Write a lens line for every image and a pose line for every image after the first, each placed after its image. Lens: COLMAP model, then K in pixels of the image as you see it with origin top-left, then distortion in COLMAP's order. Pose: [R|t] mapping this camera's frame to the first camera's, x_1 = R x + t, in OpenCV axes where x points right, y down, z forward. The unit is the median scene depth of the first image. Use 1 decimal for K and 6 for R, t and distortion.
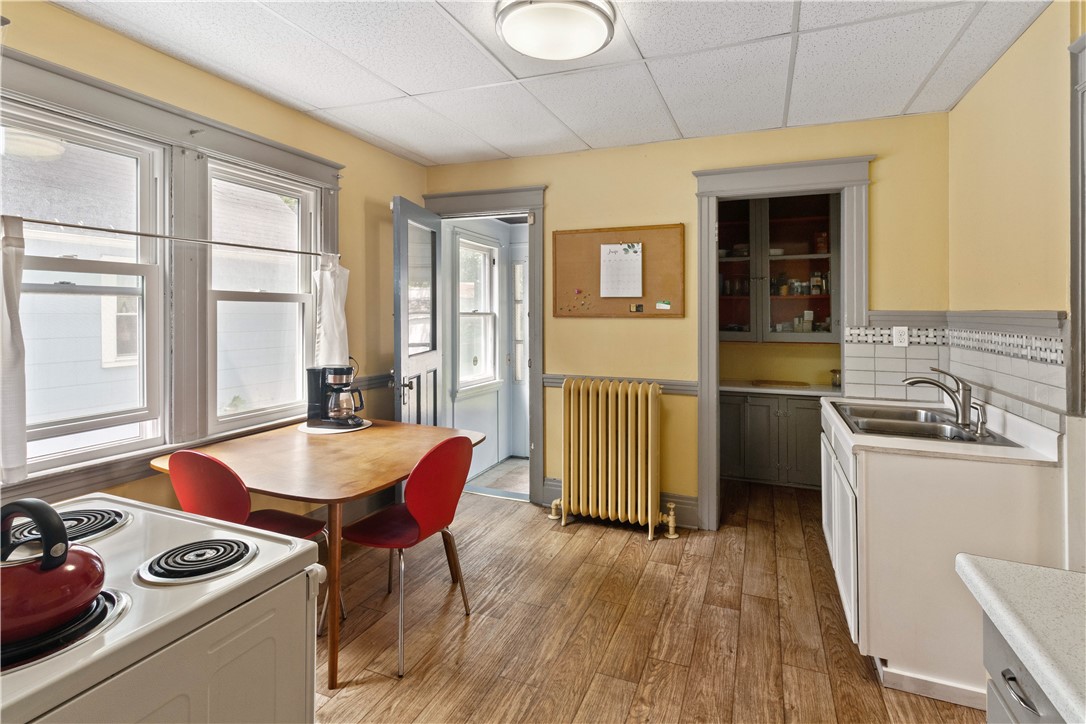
lens RADIAL K [[525.4, 0, 561.7], [0, 525.4, 310.7], [0, 0, 1]] dist [-0.001611, 0.003167]
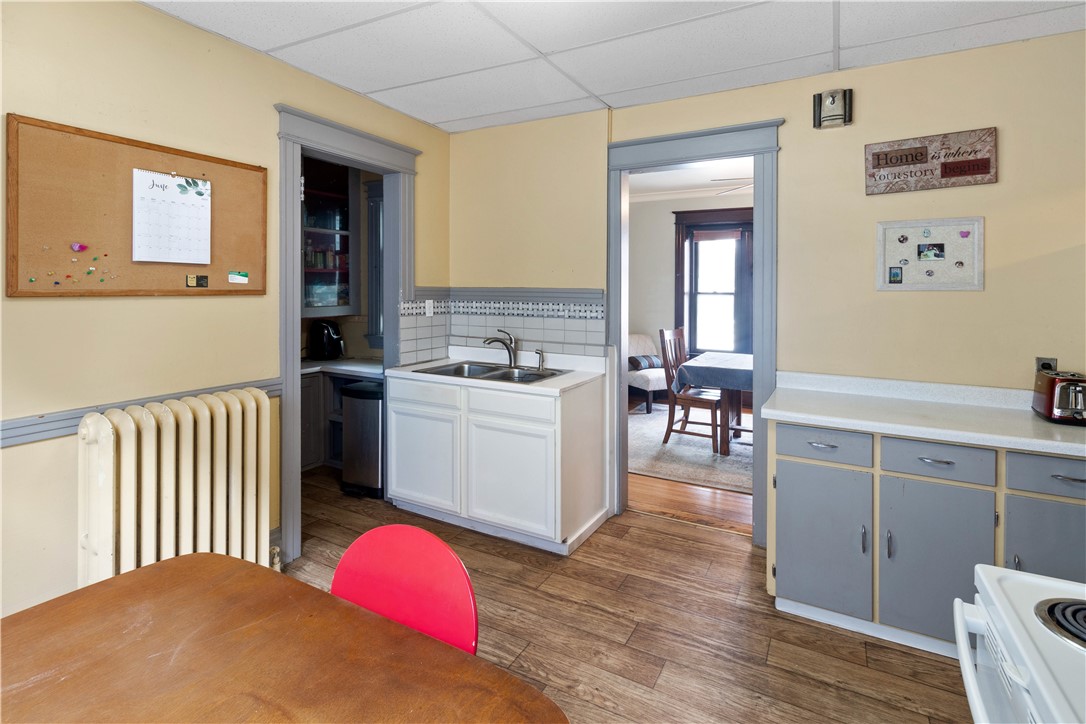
lens RADIAL K [[525.4, 0, 546.2], [0, 525.4, 290.1], [0, 0, 1]] dist [-0.001611, 0.003167]
pose [[0.134219, -0.005497, 0.990936, -0.508577], [-0.010823, 0.999917, 0.007013, -0.003487], [-0.990893, -0.011666, 0.134149, 0.571545]]
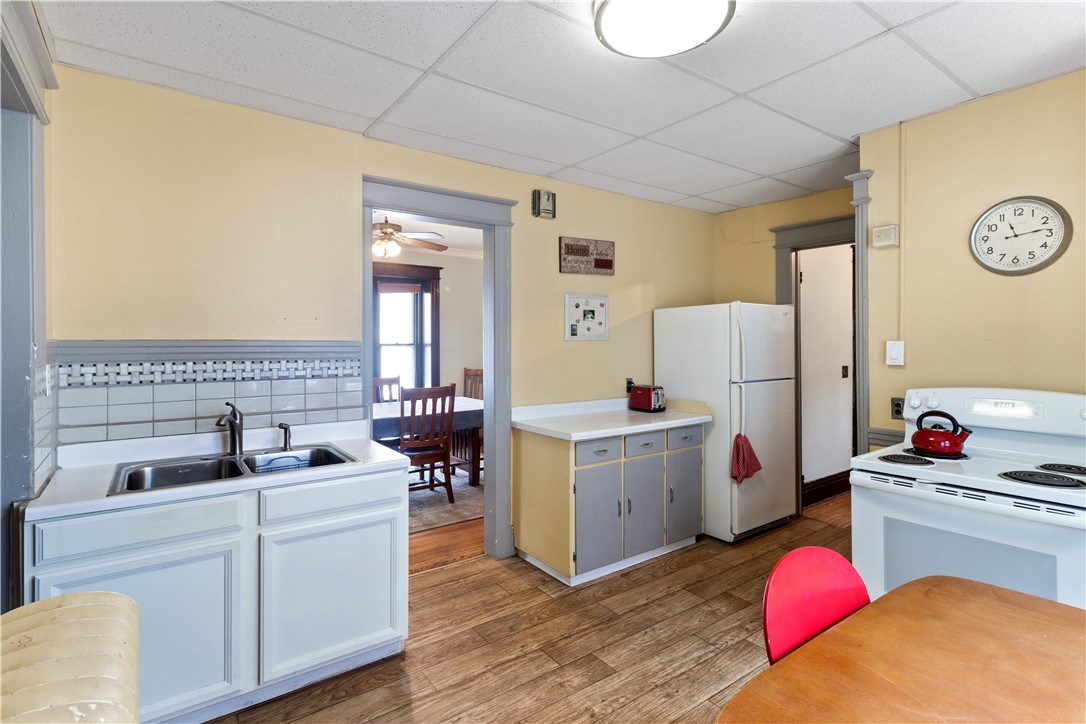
lens RADIAL K [[525.4, 0, 542.0], [0, 525.4, 338.6], [0, 0, 1]] dist [-0.001611, 0.003167]
pose [[-0.834612, -0.000595, 0.550838, -0.208978], [-0.004843, 0.999969, -0.006257, 0.000138], [-0.550817, -0.007890, -0.834589, 1.197835]]
